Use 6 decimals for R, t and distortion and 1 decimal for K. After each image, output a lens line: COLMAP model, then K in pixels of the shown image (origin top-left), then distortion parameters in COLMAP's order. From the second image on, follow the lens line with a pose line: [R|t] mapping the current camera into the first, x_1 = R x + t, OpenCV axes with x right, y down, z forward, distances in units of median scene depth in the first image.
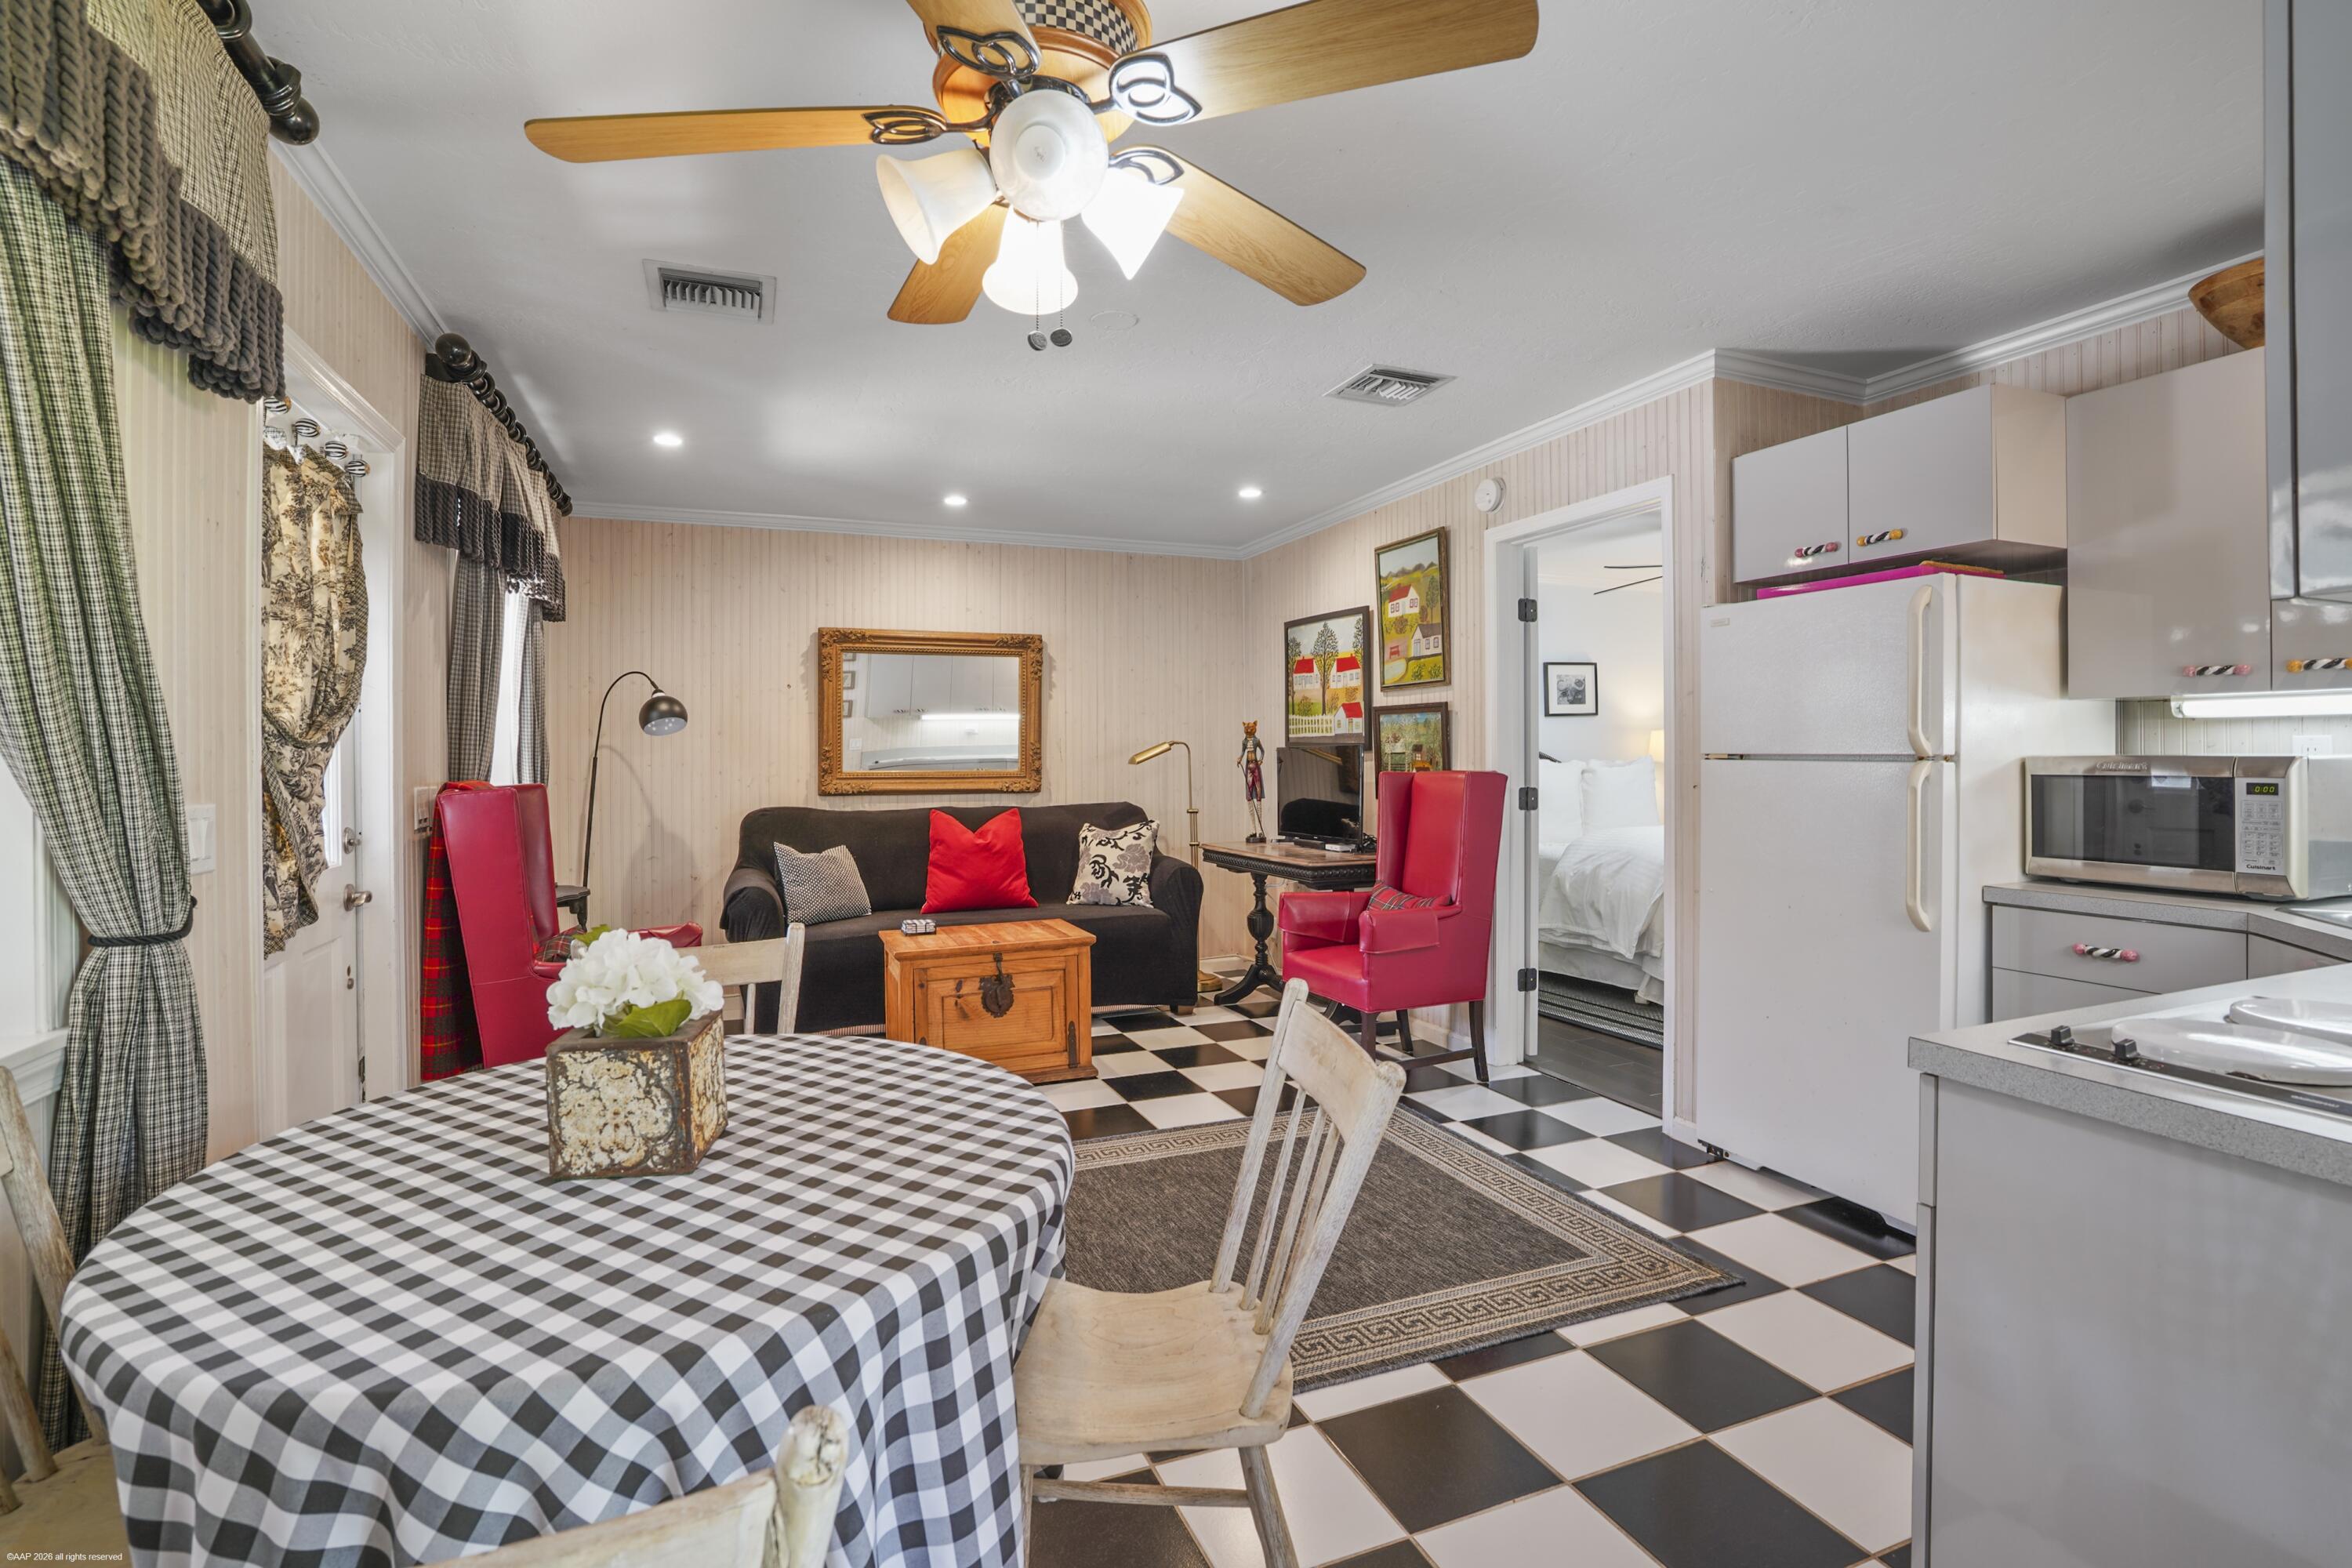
lens RADIAL K [[1065.8, 0, 1176.0], [0, 1065.8, 784.0], [0, 0, 1]] dist [-0.105964, -0.000027]
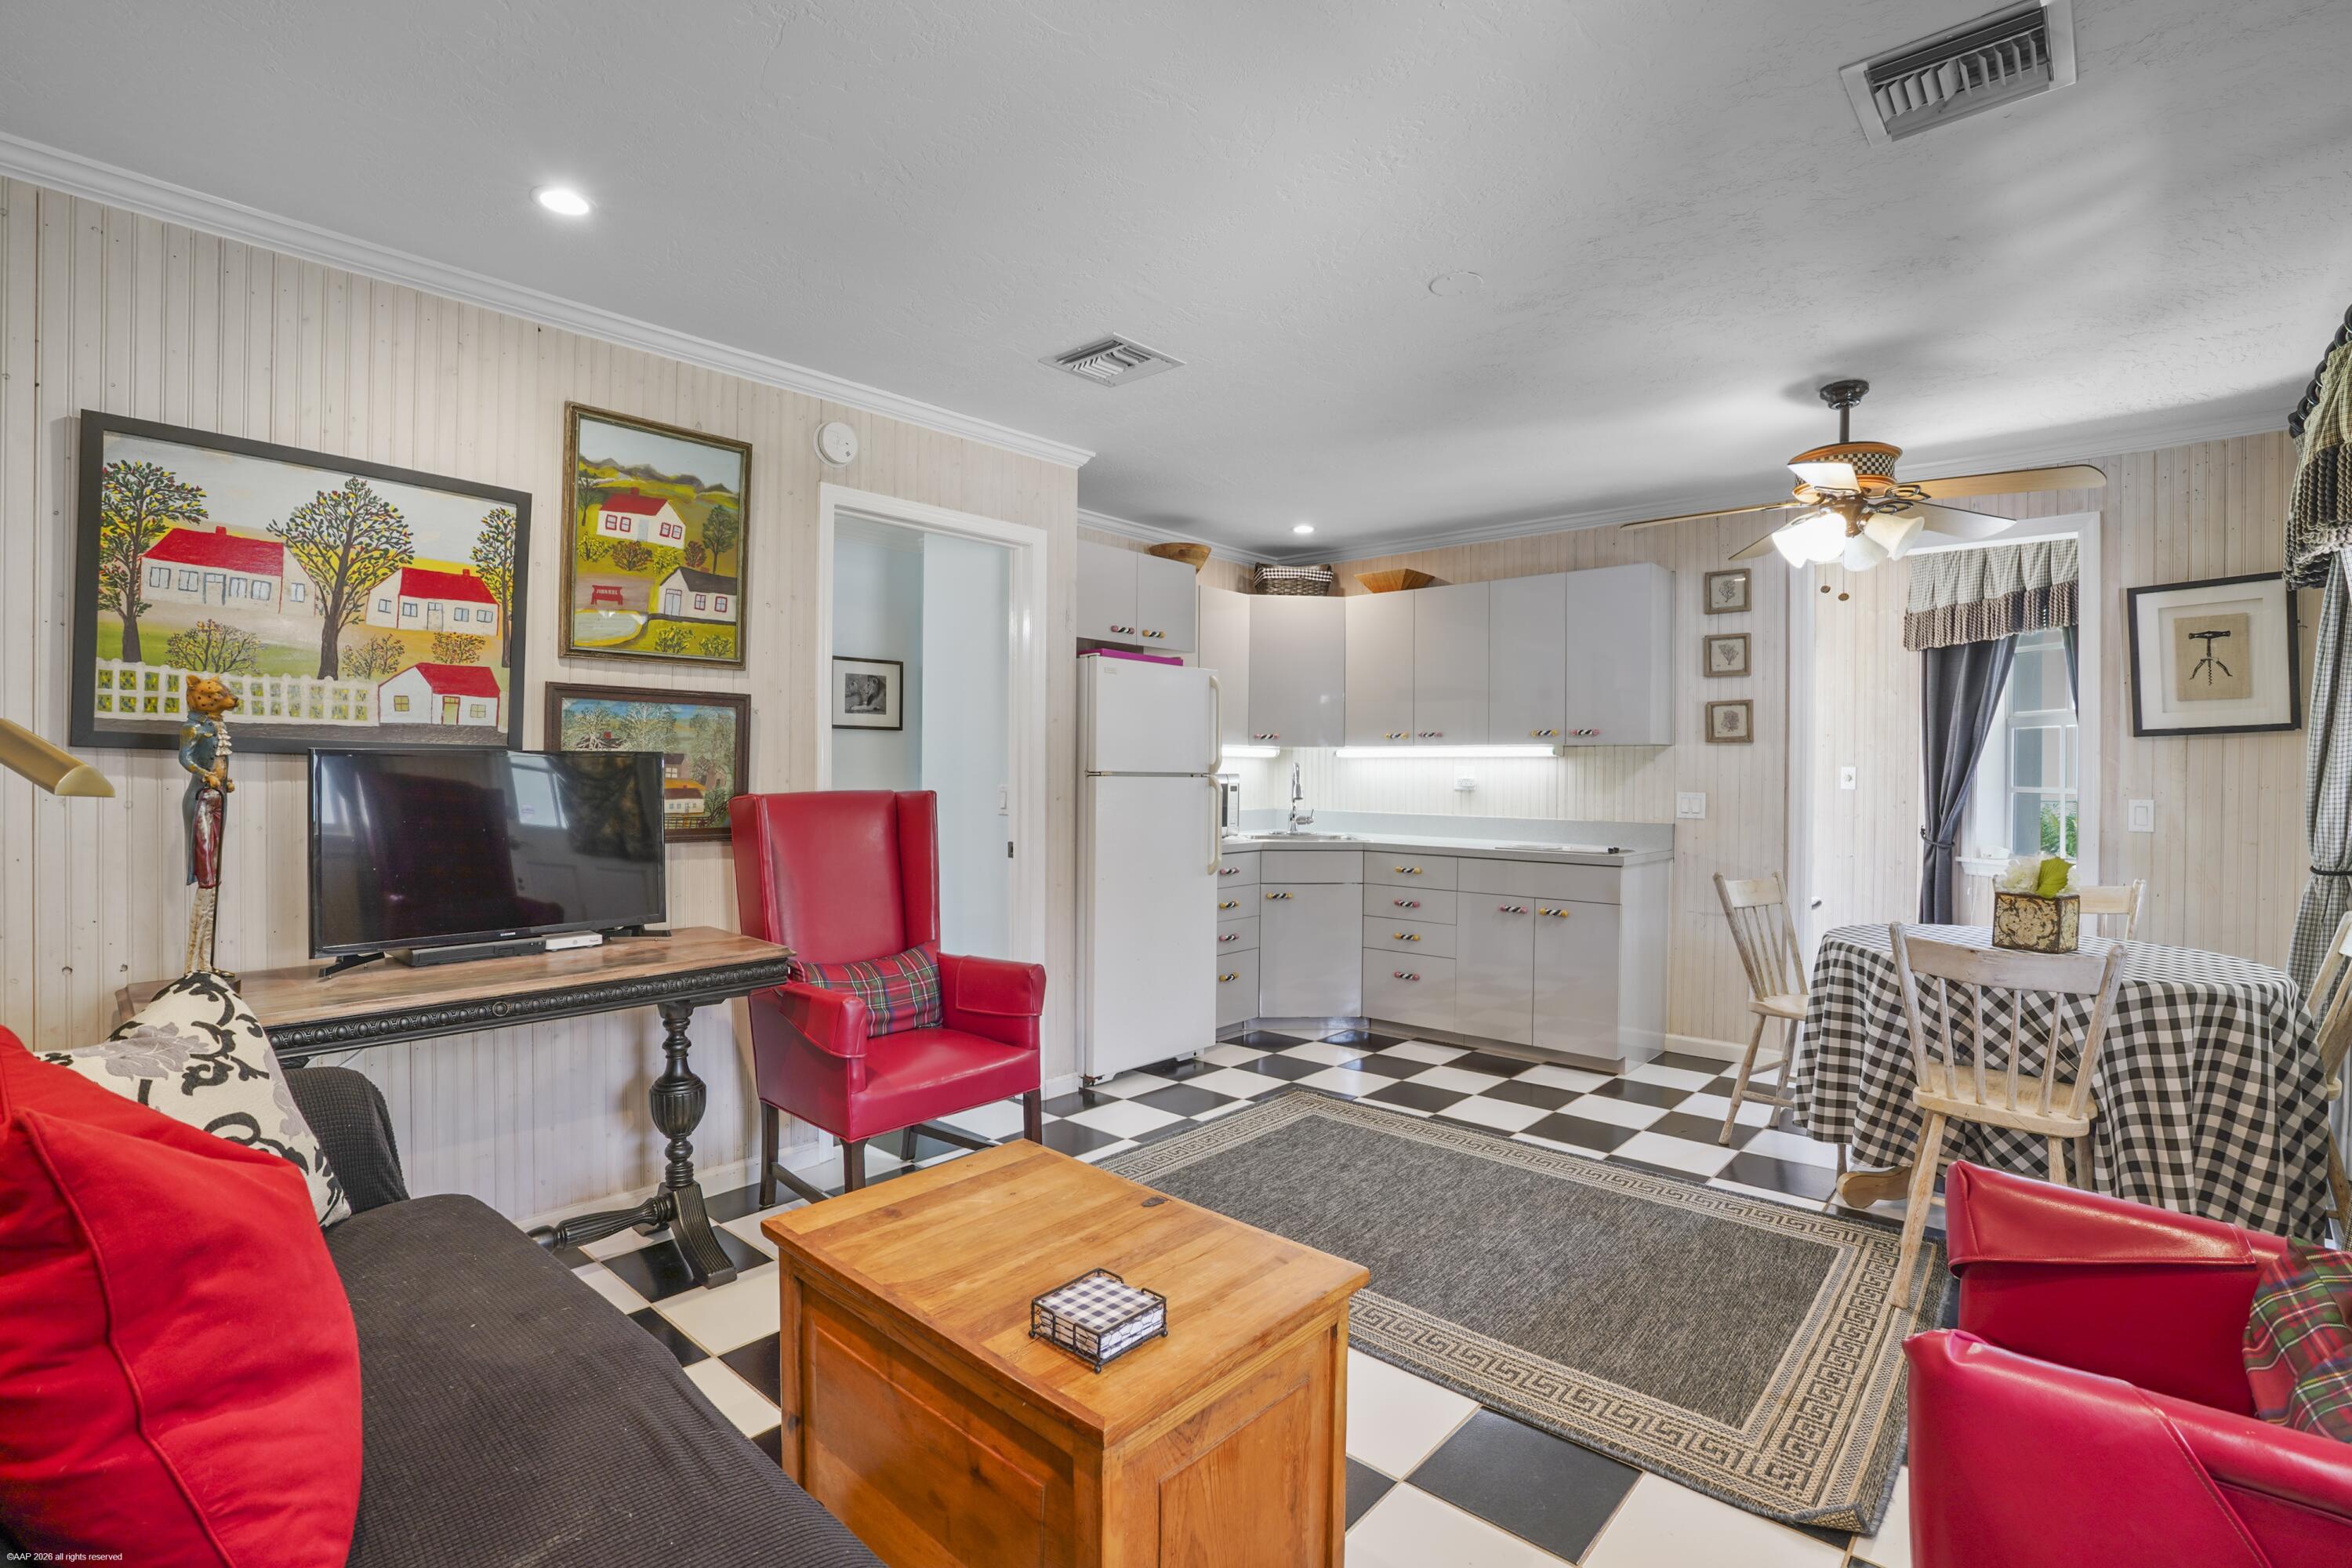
lens RADIAL K [[1058.1, 0, 1176.0], [0, 1058.1, 784.0], [0, 0, 1]] dist [-0.042764, 0.000183]
pose [[-0.438693, -0.003895, 0.898629, -0.458702], [0.023977, 0.999584, 0.016037, -0.020855], [-0.898317, 0.028582, -0.438417, 0.973077]]
